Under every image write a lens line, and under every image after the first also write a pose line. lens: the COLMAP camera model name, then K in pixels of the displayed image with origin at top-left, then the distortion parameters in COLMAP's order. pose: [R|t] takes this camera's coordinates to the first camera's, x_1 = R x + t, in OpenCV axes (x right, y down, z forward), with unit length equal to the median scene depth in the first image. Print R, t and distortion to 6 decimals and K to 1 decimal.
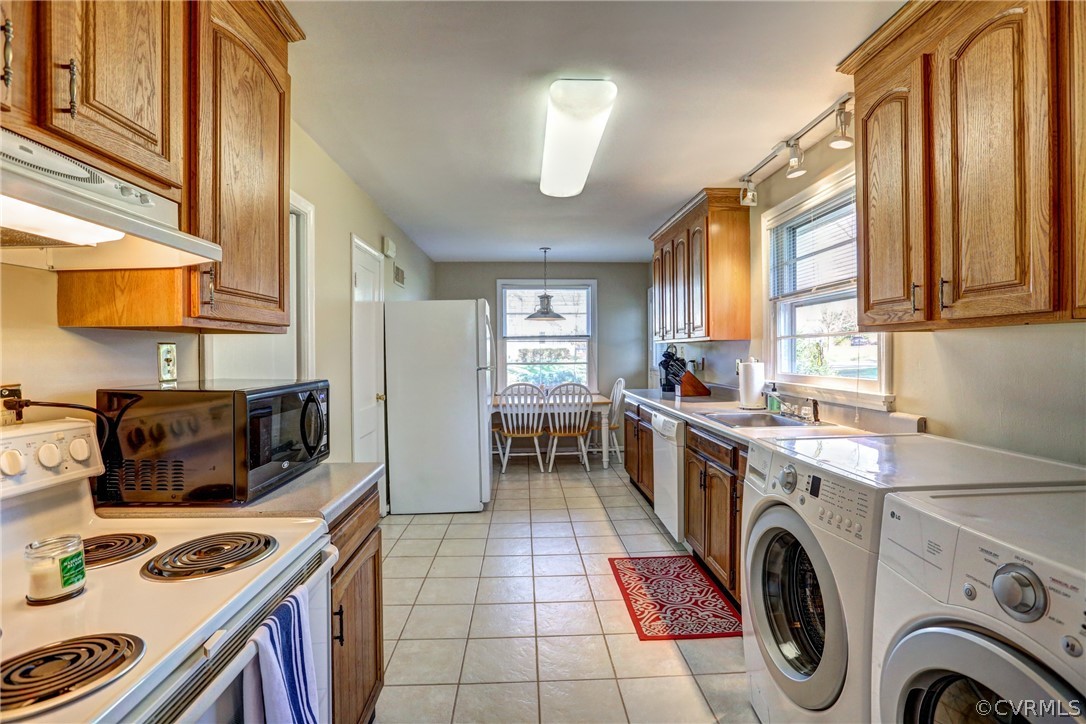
lens RADIAL K [[492.7, 0, 544.9], [0, 492.7, 355.6], [0, 0, 1]] dist [-0.035415, 0.000098]
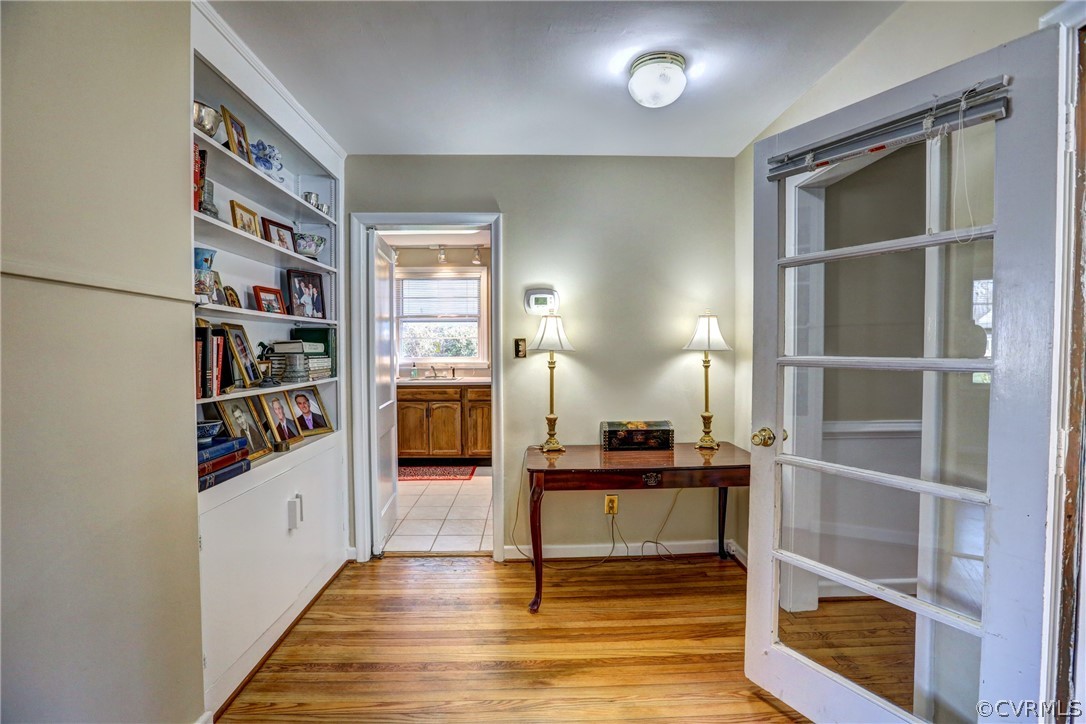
lens RADIAL K [[490.8, 0, 546.7], [0, 490.8, 359.3], [0, 0, 1]] dist [-0.049325, 0.012590]
pose [[0.001229, -0.019001, 0.999819, -1.434134], [0.006984, 0.999795, 0.018992, 0.011075], [-0.999975, 0.006959, 0.001362, 0.480980]]
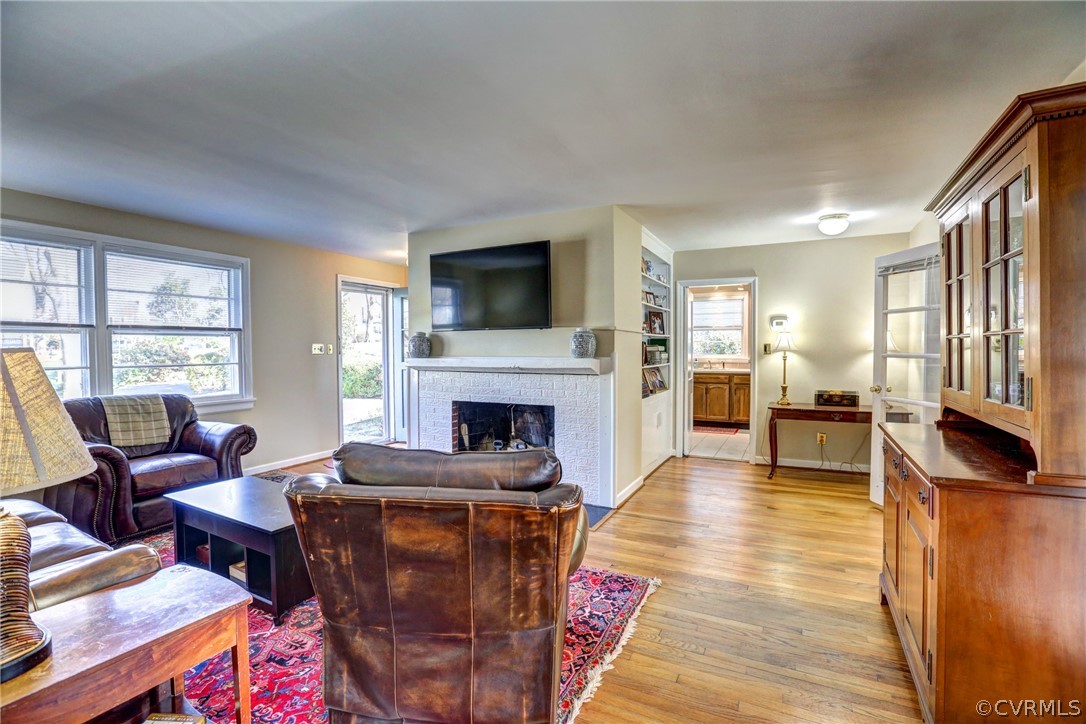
lens RADIAL K [[490.8, 0, 546.7], [0, 490.8, 359.3], [0, 0, 1]] dist [-0.049325, 0.012590]
pose [[0.491307, -0.015937, 0.870841, -2.434034], [0.002719, 0.999856, 0.016765, 0.012639], [-0.870982, -0.005869, 0.491279, 0.360356]]
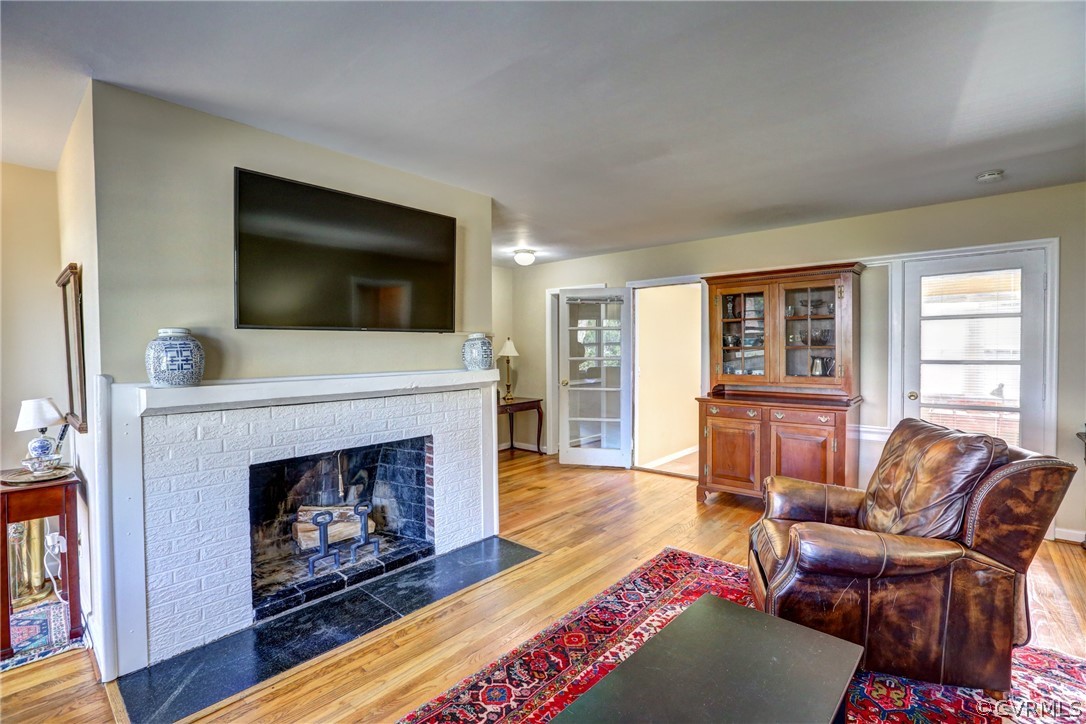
lens RADIAL K [[490.8, 0, 546.7], [0, 490.8, 359.3], [0, 0, 1]] dist [-0.049325, 0.012590]
pose [[-0.724428, -0.005238, 0.689331, -2.104715], [0.012799, 0.999697, 0.021047, -0.012359], [-0.689232, 0.024070, -0.724141, 1.623277]]
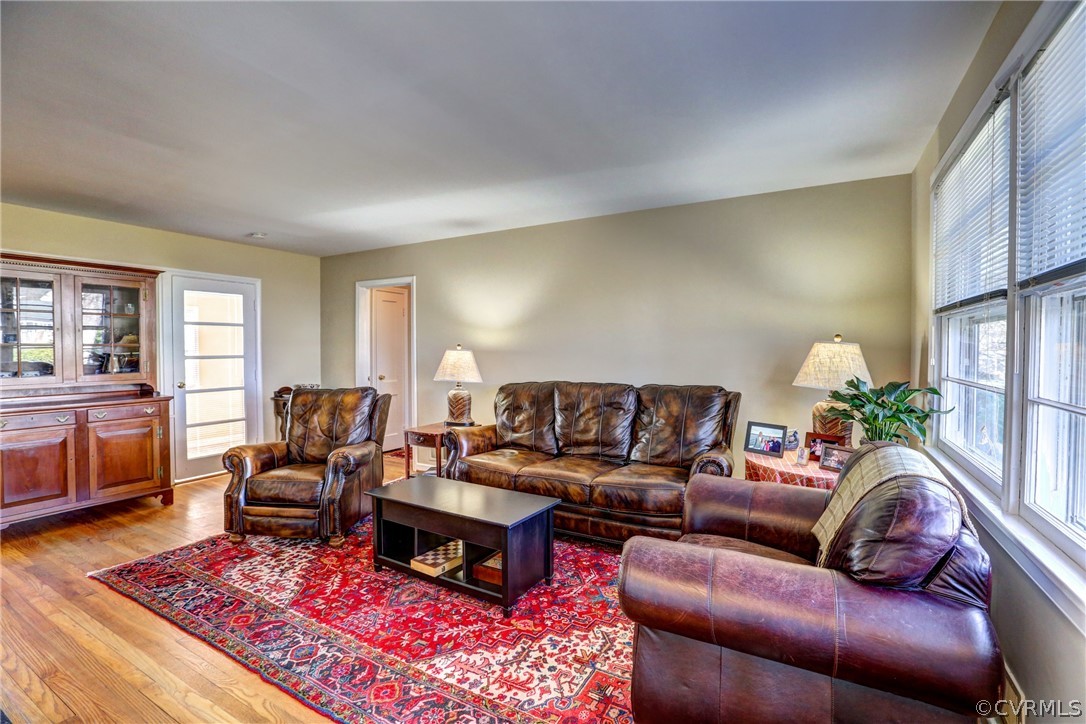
lens RADIAL K [[490.8, 0, 546.7], [0, 490.8, 359.3], [0, 0, 1]] dist [-0.049325, 0.012590]
pose [[-0.524837, 0.022587, -0.850903, -1.227061], [-0.003570, 0.999581, 0.028735, -0.010205], [0.851195, 0.018120, -0.524536, 1.883962]]
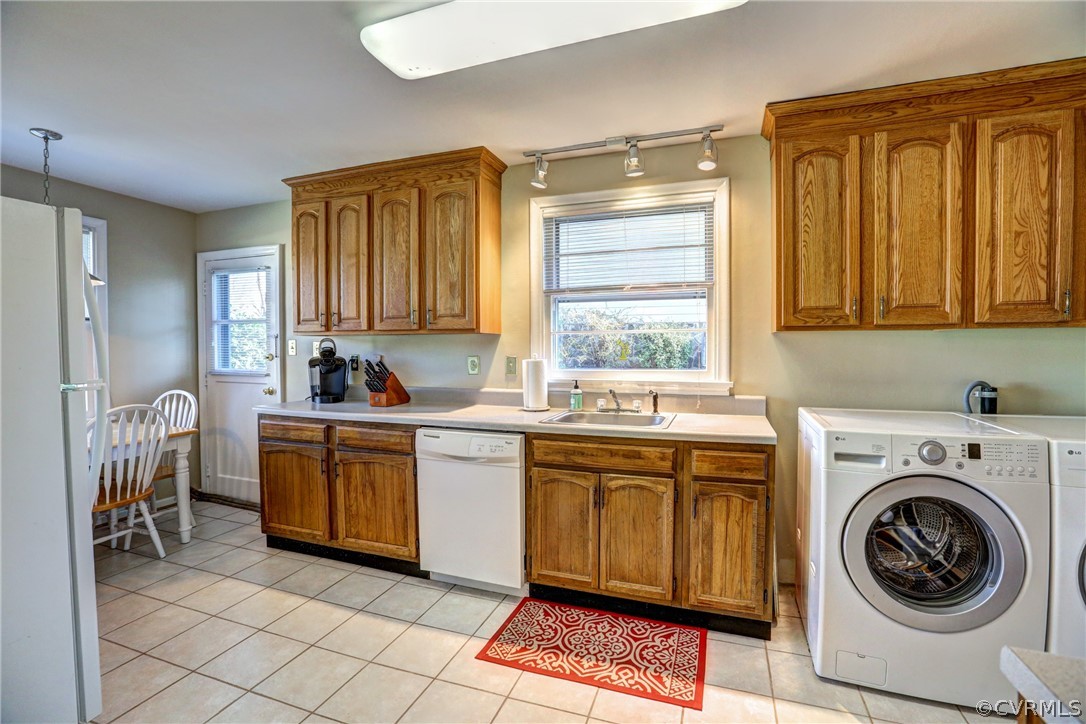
lens RADIAL K [[490.8, 0, 546.7], [0, 490.8, 359.3], [0, 0, 1]] dist [-0.049325, 0.012590]
pose [[0.374249, -0.012780, 0.927240, -0.448125], [0.002846, 0.999916, 0.012633, 0.003477], [-0.927324, -0.002089, 0.374254, 0.692689]]
